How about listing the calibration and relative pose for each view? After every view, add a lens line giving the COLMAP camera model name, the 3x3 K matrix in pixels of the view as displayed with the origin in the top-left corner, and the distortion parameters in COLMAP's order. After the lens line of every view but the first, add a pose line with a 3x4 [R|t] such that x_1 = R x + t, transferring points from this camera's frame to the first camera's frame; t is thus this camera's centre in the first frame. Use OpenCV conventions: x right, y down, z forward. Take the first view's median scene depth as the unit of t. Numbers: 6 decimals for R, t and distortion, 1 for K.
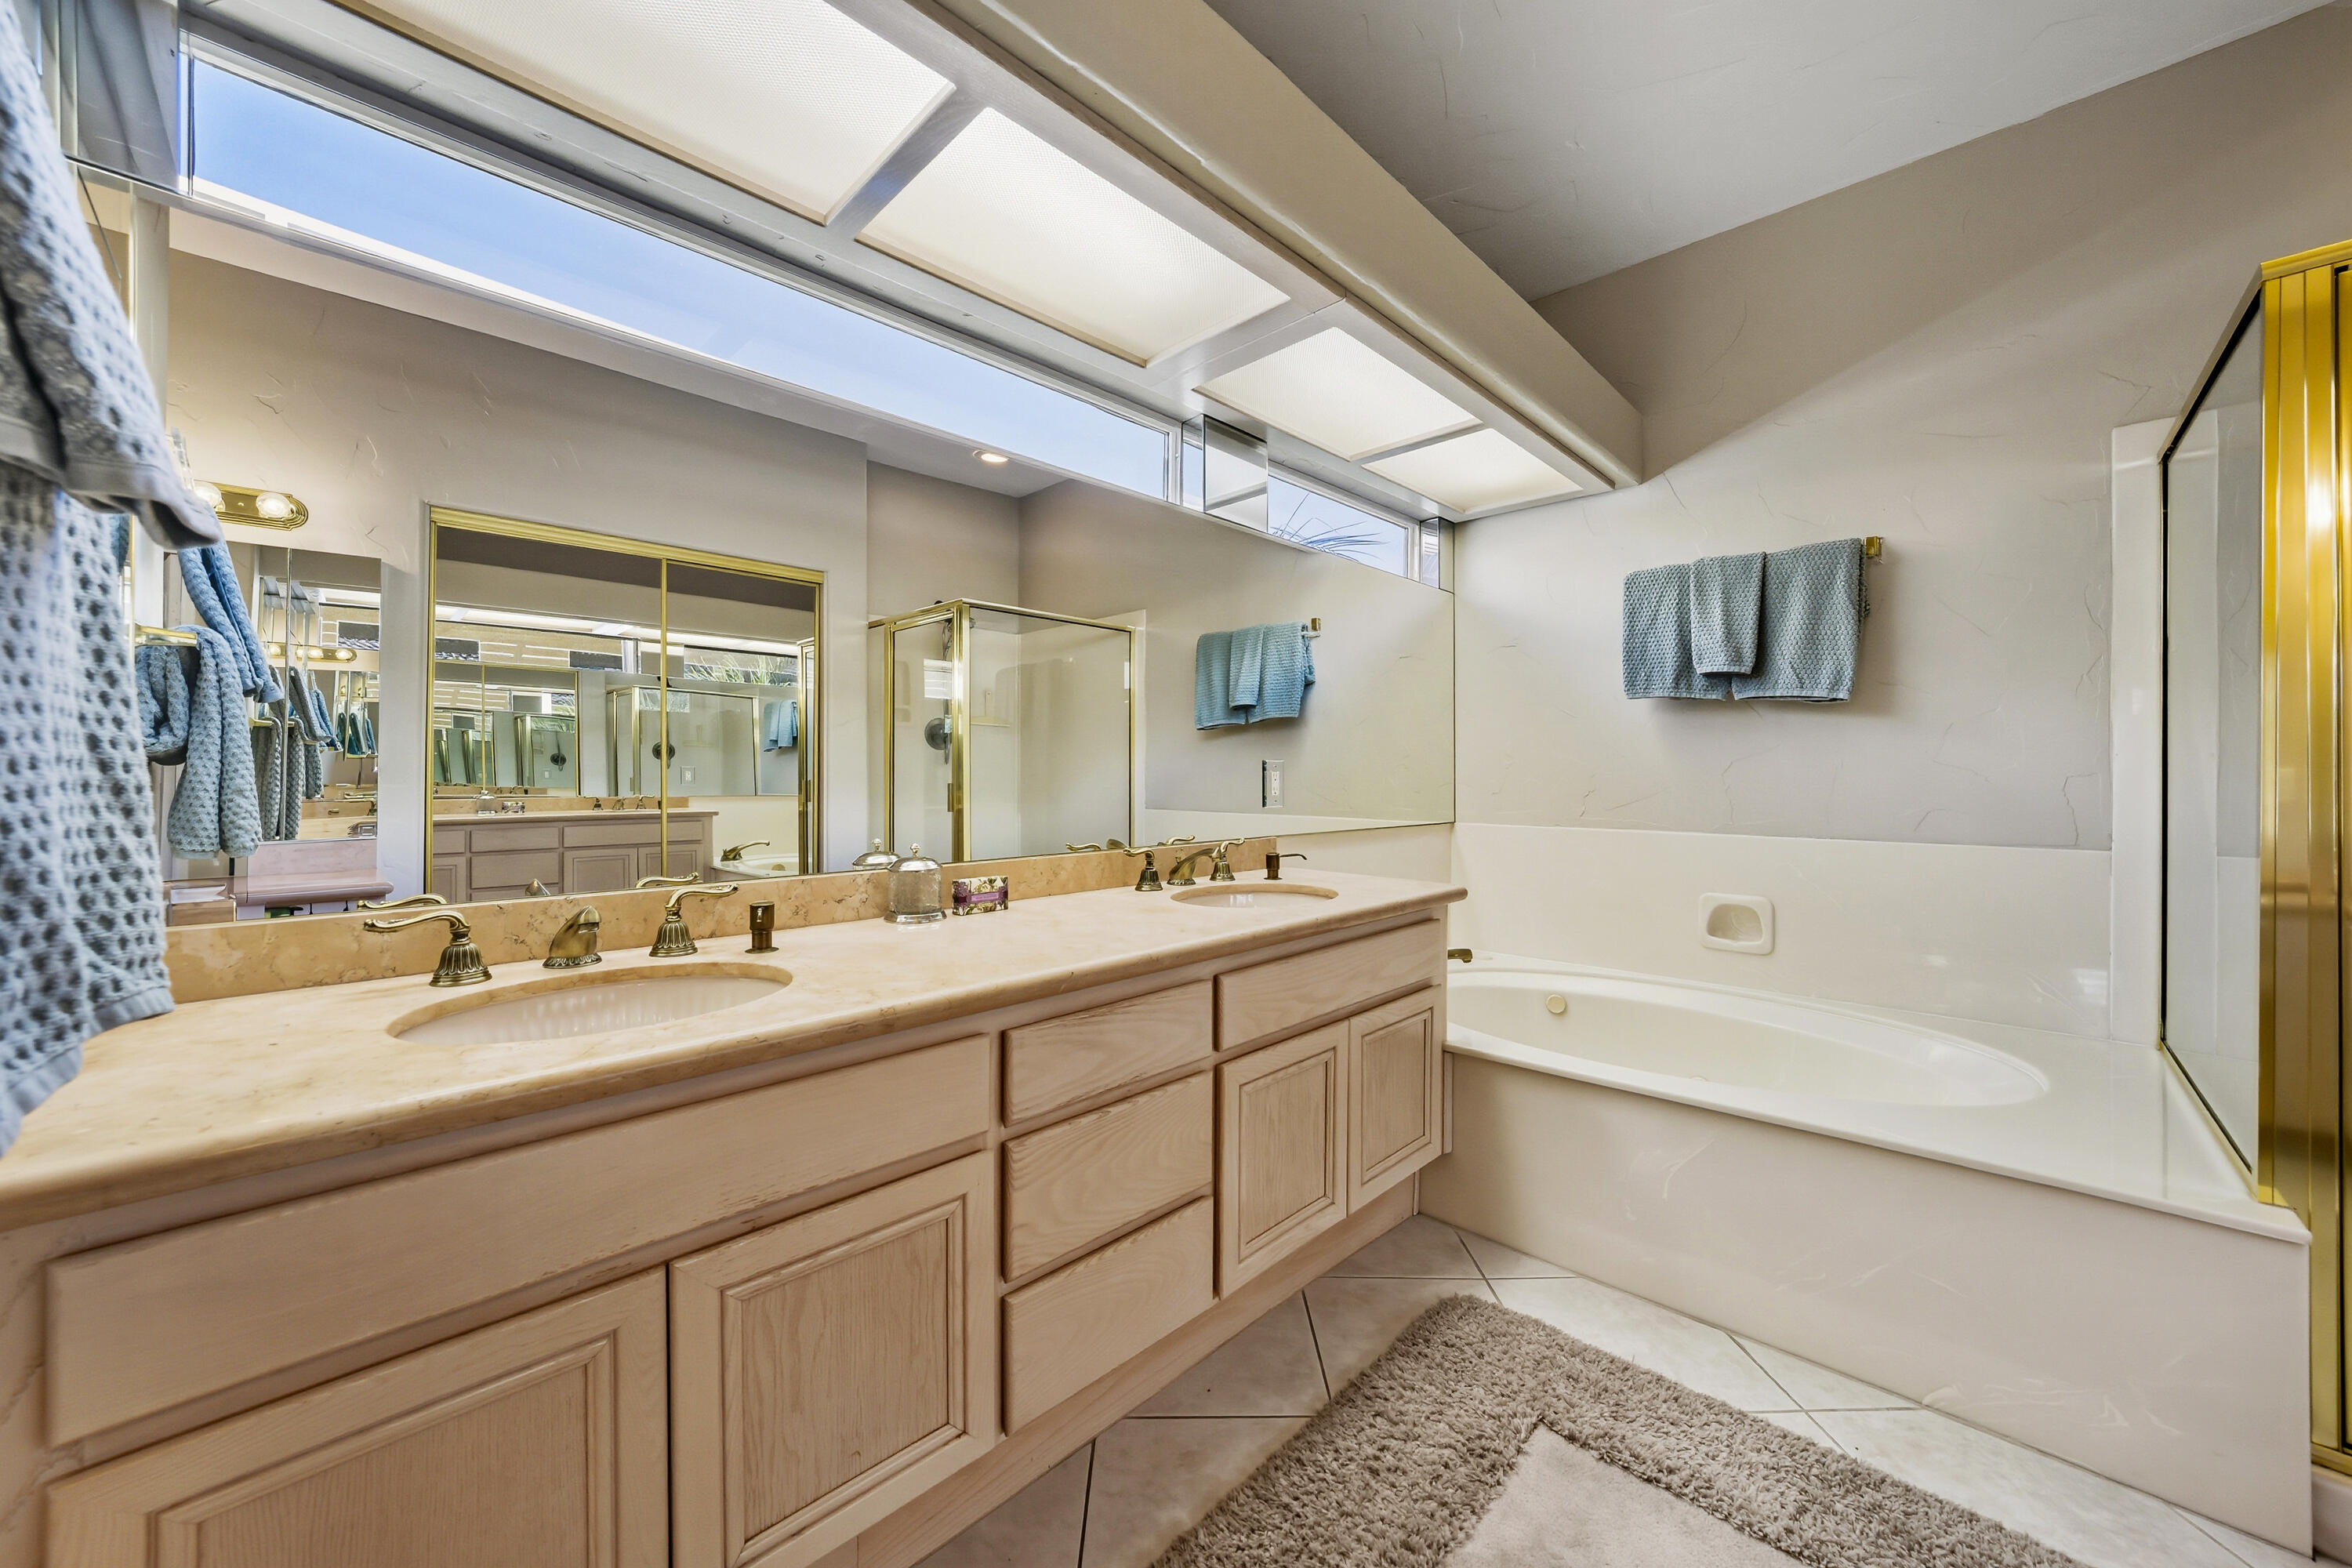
lens RADIAL K [[863.4, 0, 1172.9], [0, 863.4, 776.6], [0, 0, 1]] dist [0.000657, 0.000839]
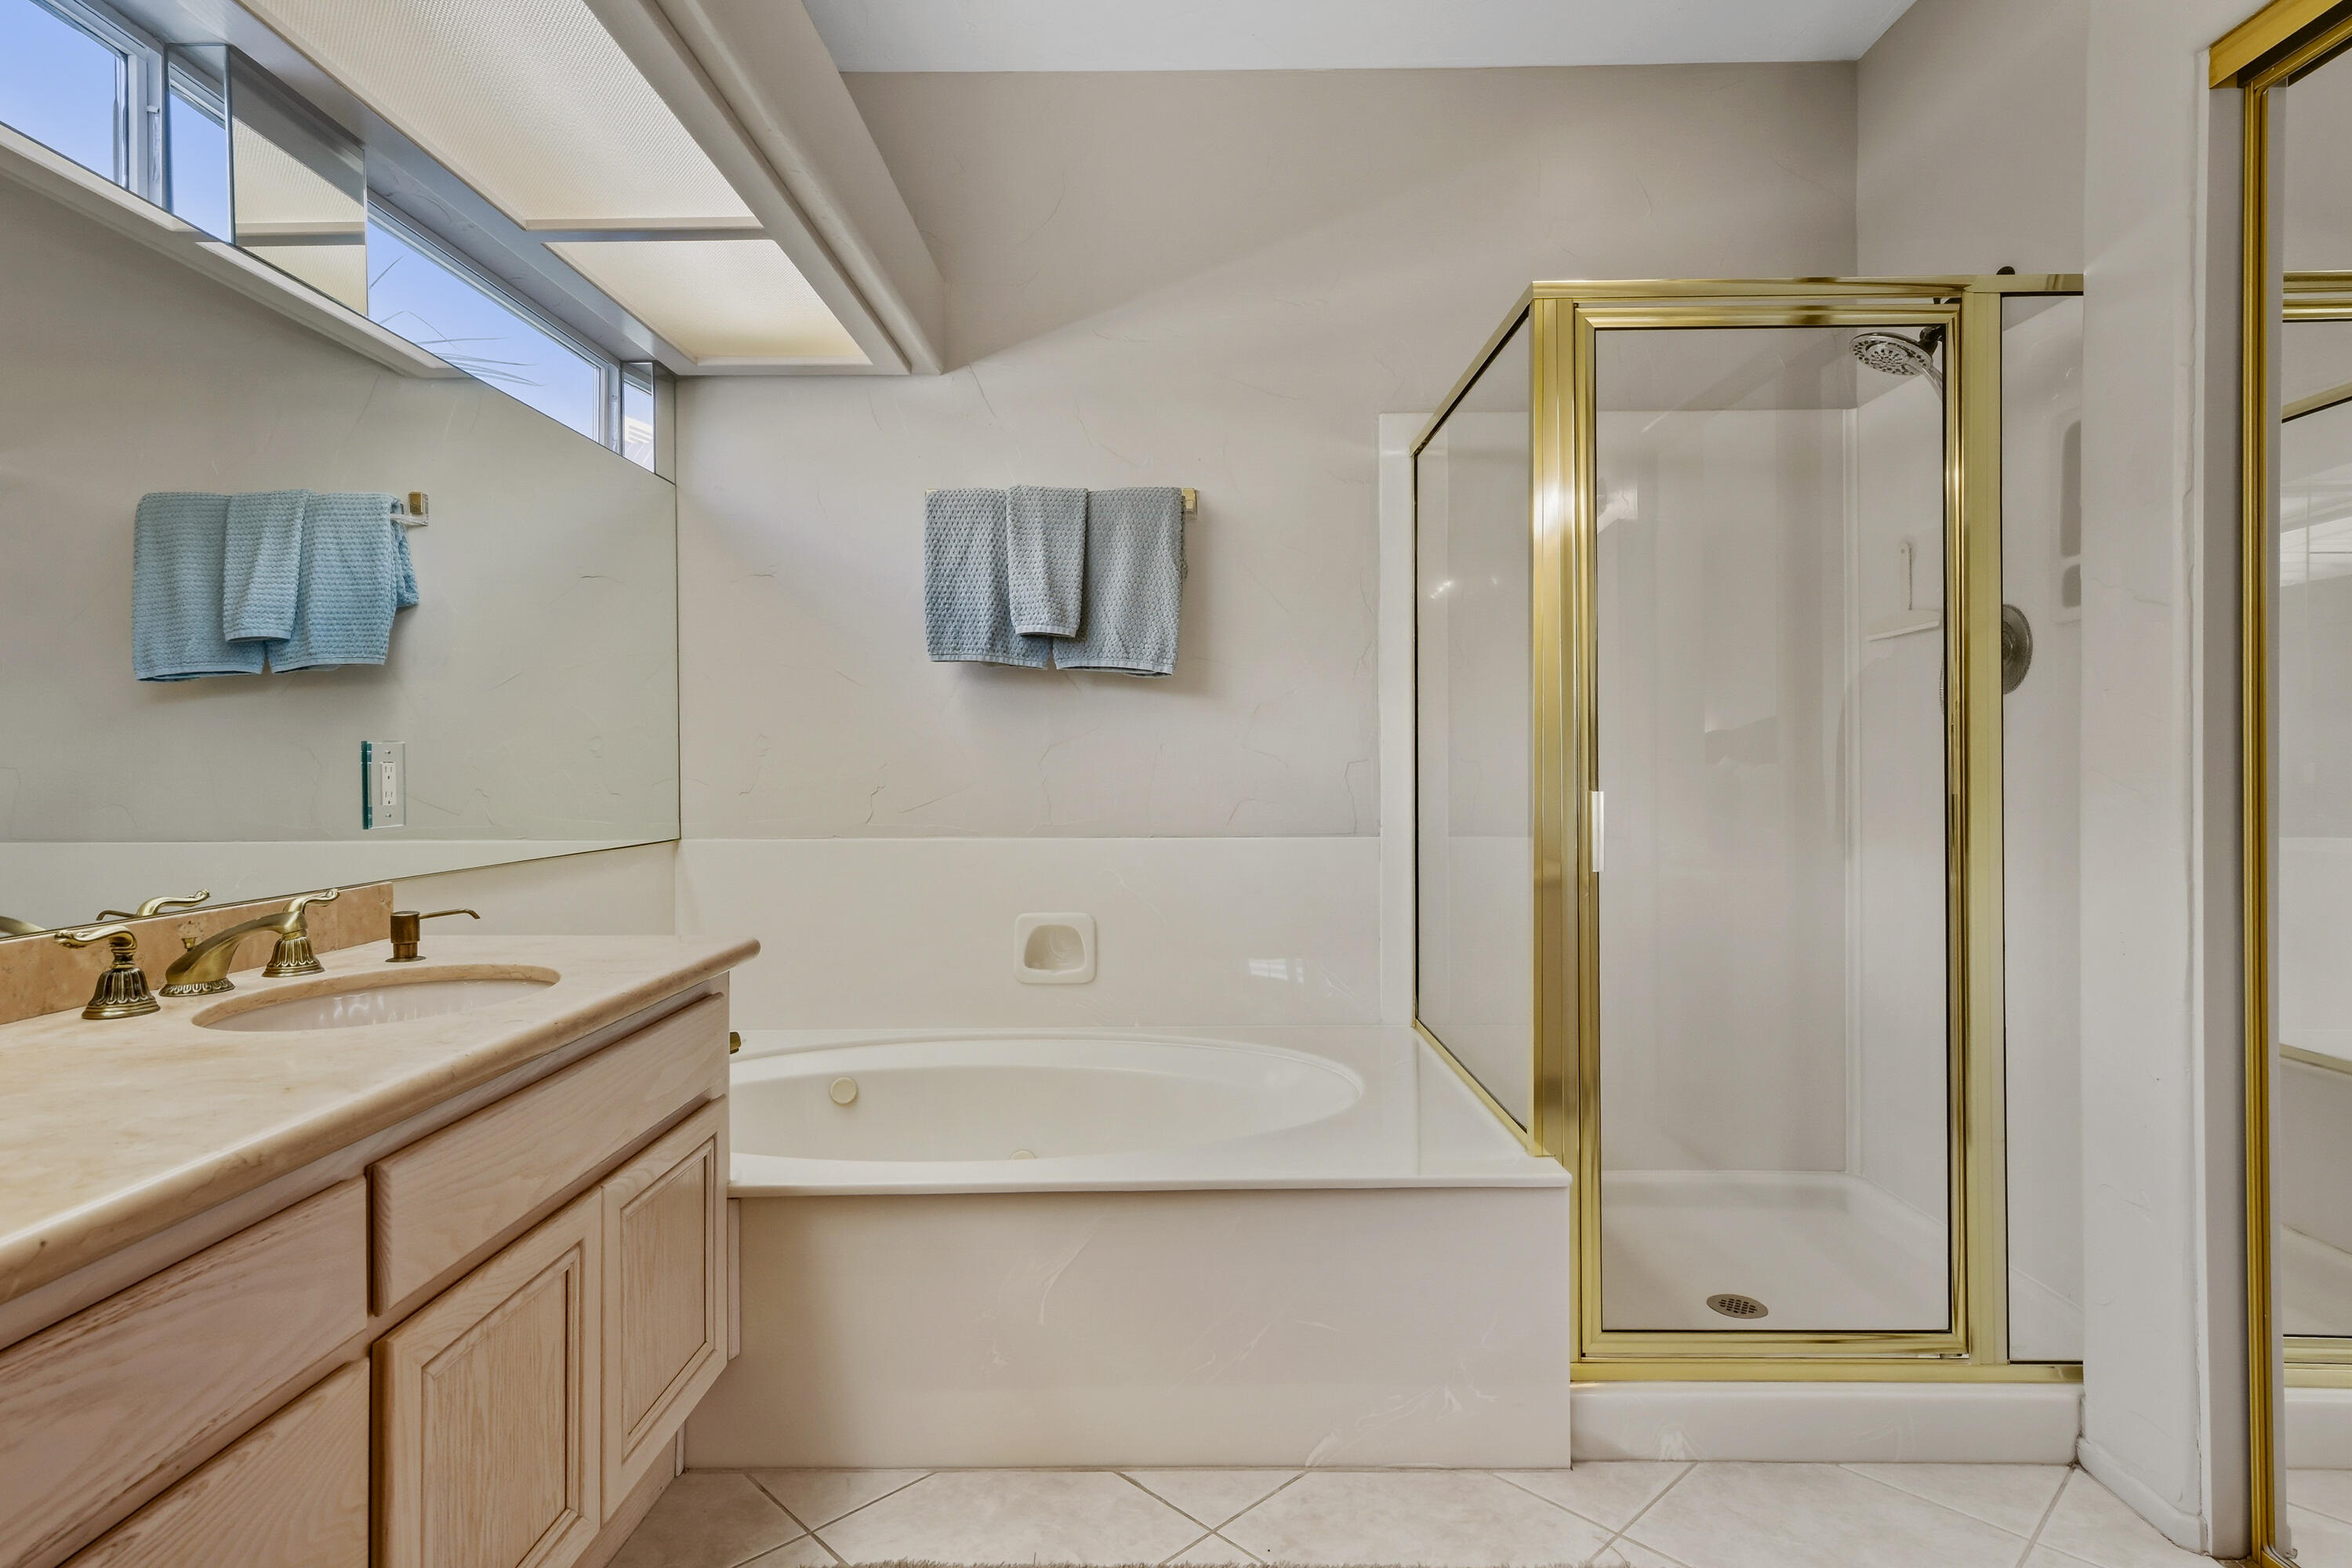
lens RADIAL K [[1251.8, 0, 1170.4], [0, 1251.8, 770.2], [0, 0, 1]] dist [0.007869, 0.005356]
pose [[0.728642, -0.009885, 0.684824, -0.074067], [0.008941, 0.999948, 0.004920, -0.000114], [-0.684837, 0.002538, 0.728692, 0.096267]]
